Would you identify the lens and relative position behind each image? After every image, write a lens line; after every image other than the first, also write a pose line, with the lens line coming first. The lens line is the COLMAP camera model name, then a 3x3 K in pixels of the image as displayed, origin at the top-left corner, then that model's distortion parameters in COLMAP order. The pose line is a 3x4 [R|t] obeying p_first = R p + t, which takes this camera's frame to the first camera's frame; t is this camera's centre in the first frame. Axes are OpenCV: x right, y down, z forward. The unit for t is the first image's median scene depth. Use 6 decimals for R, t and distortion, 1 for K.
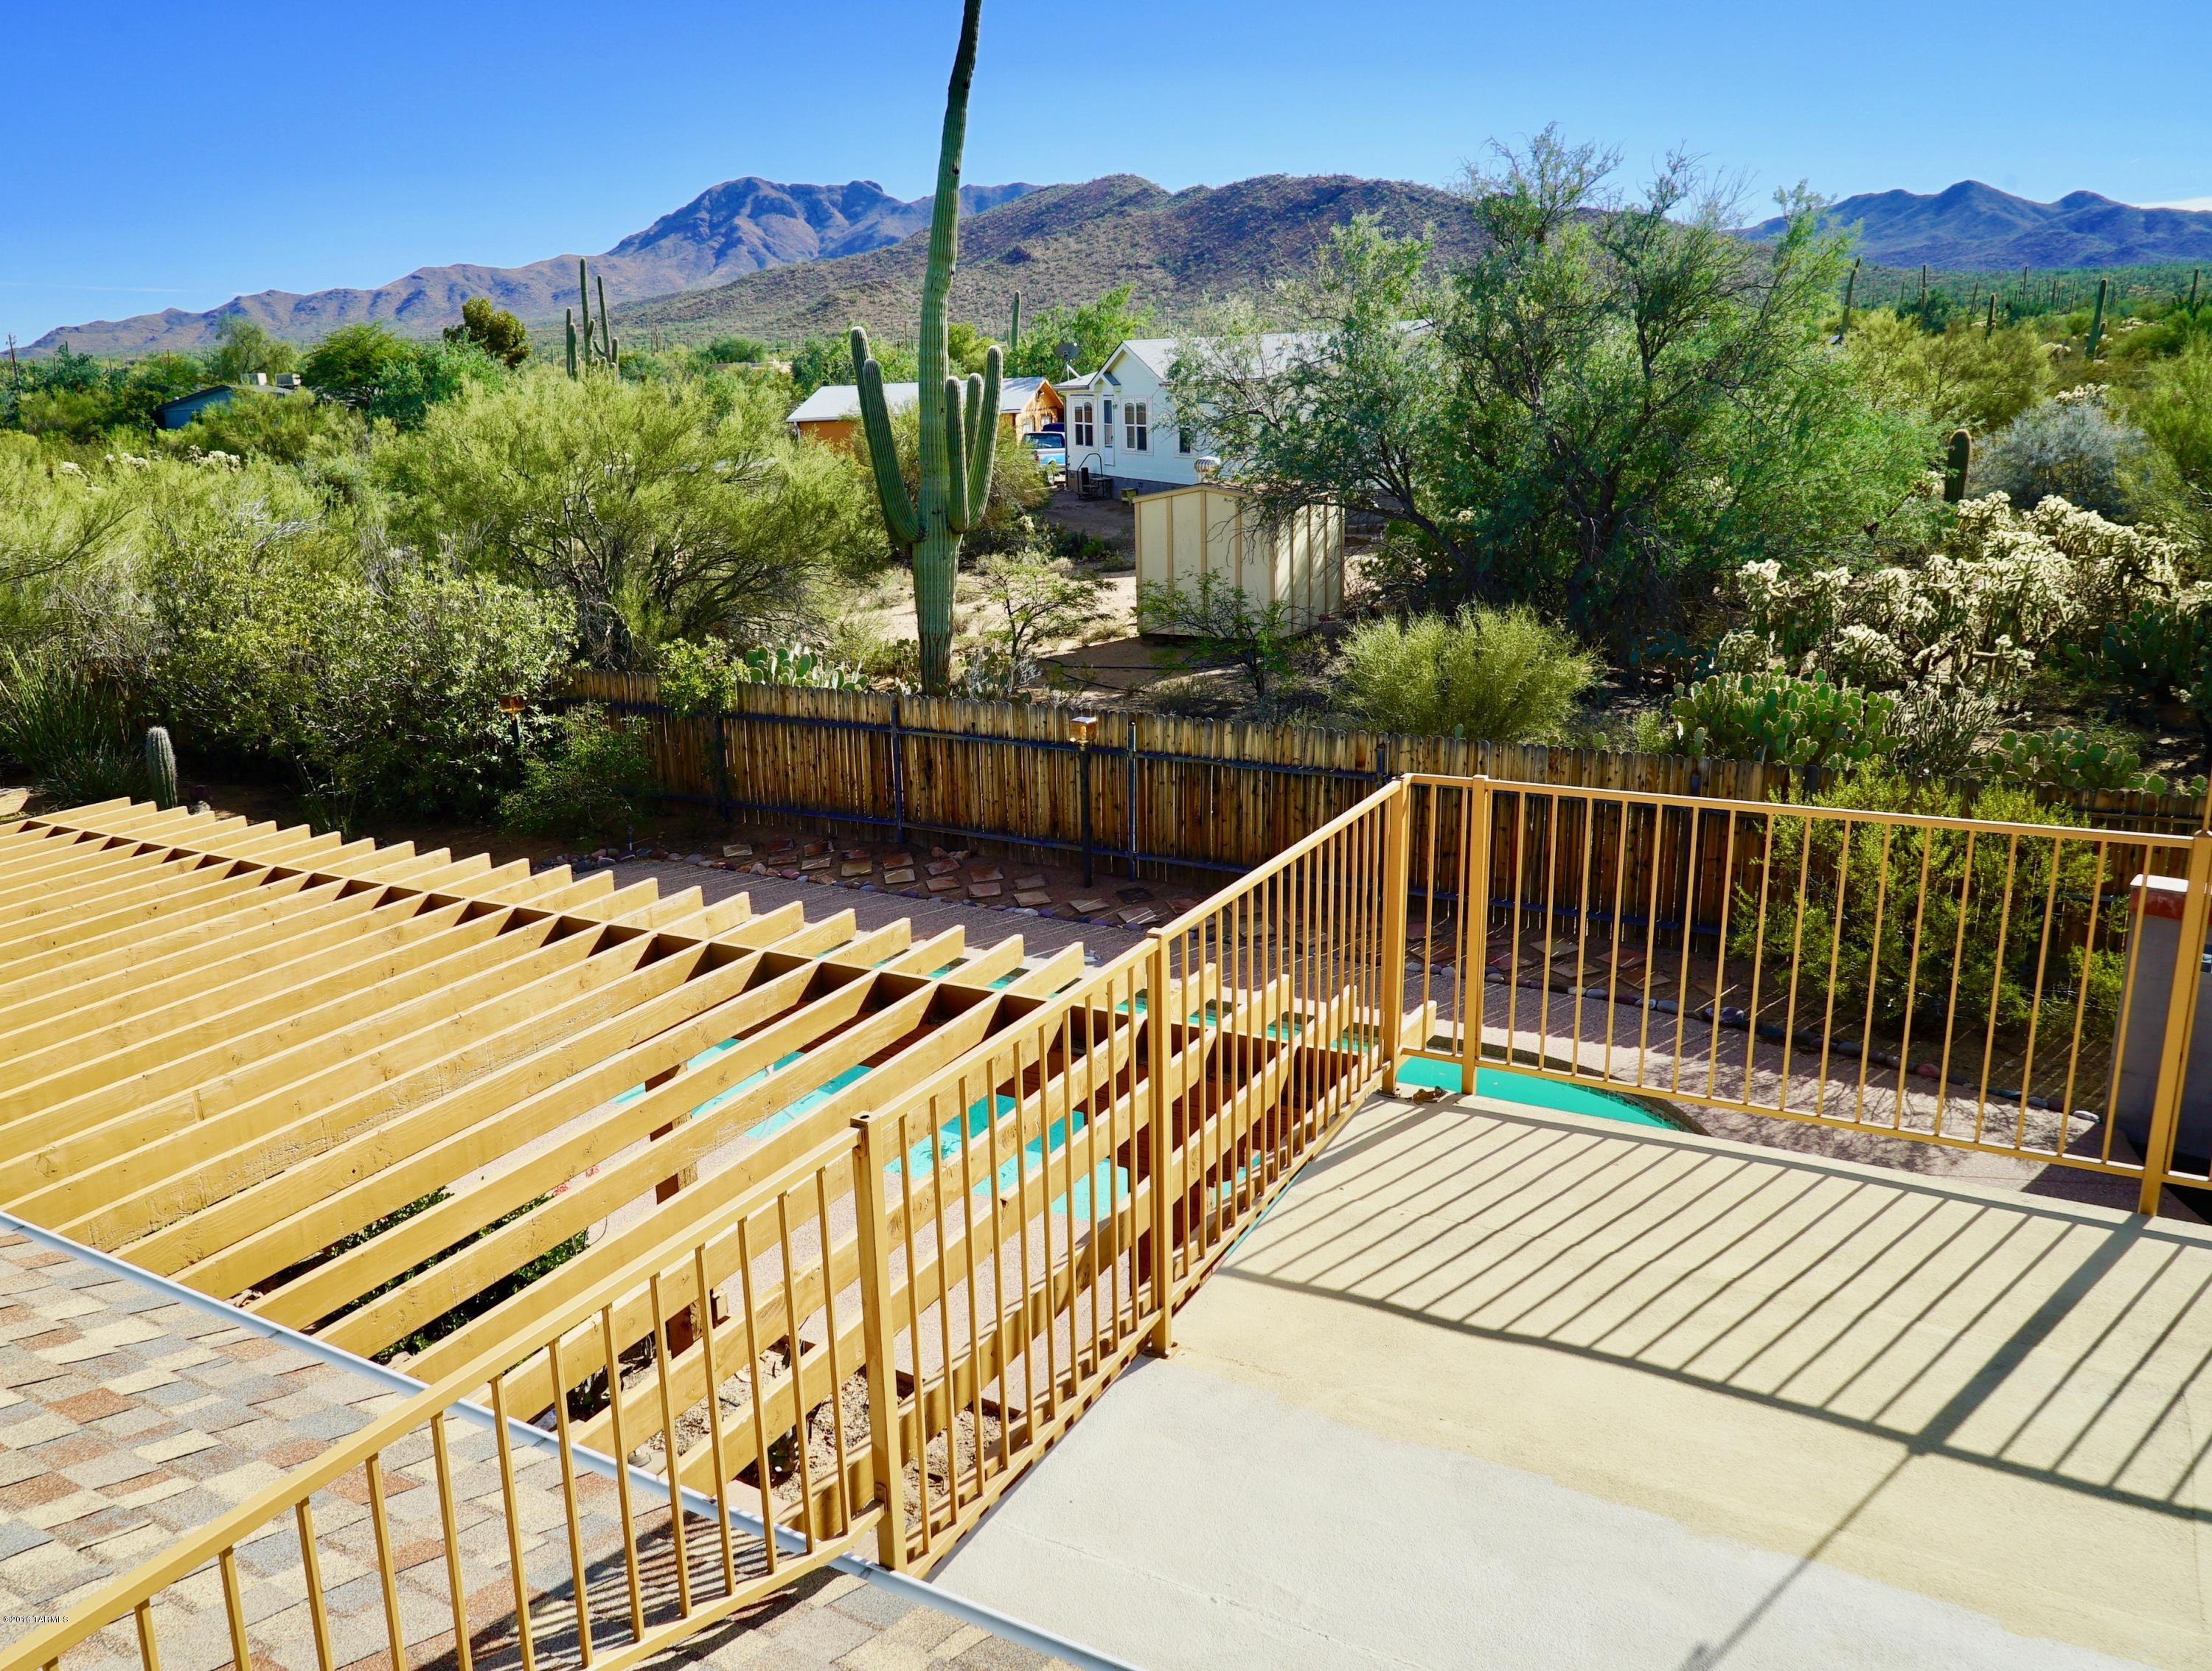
lens RADIAL K [[1568.8, 0, 1106.0], [0, 1568.8, 835.5], [0, 0, 1]] dist [0.006571, 0.002899]
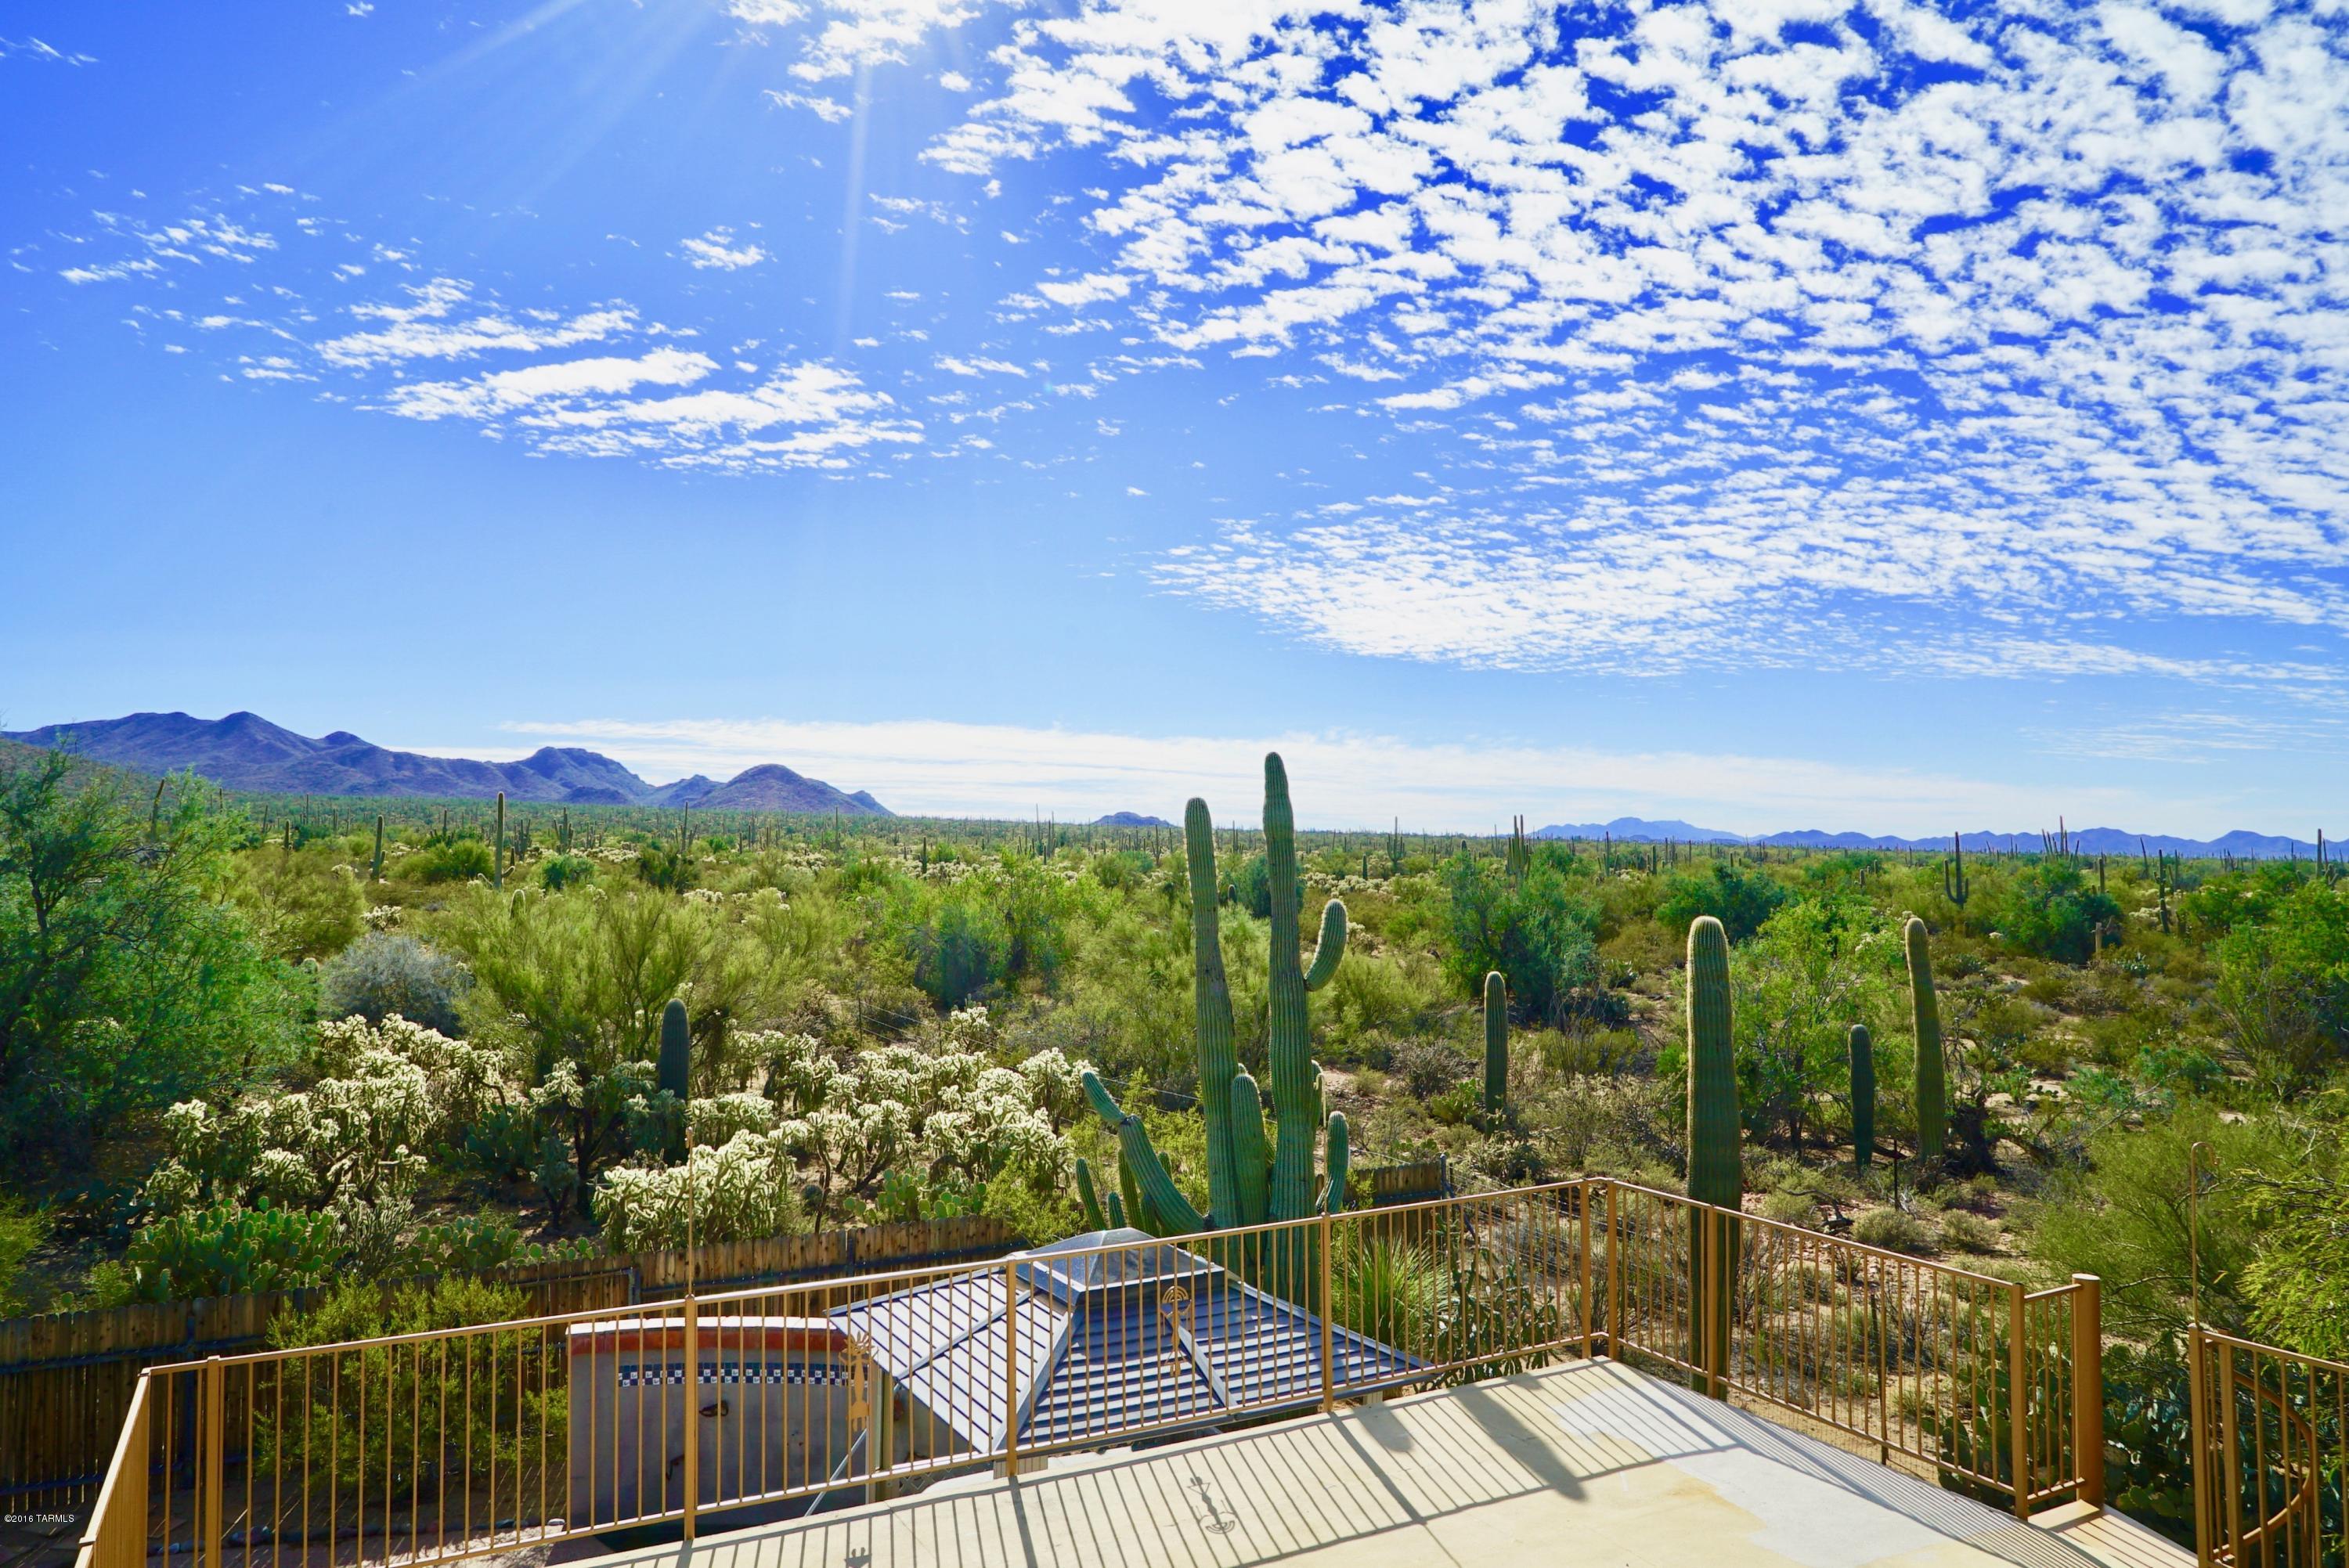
lens RADIAL K [[1676.3, 0, 1174.5], [0, 1676.3, 784.0], [0, 0, 1]] dist [-0.031332, 0.002087]
pose [[0.509077, 0.059690, 0.858649, -0.221862], [0.202544, 0.961271, -0.186908, -0.032845], [-0.836550, 0.269065, 0.477271, -0.166898]]
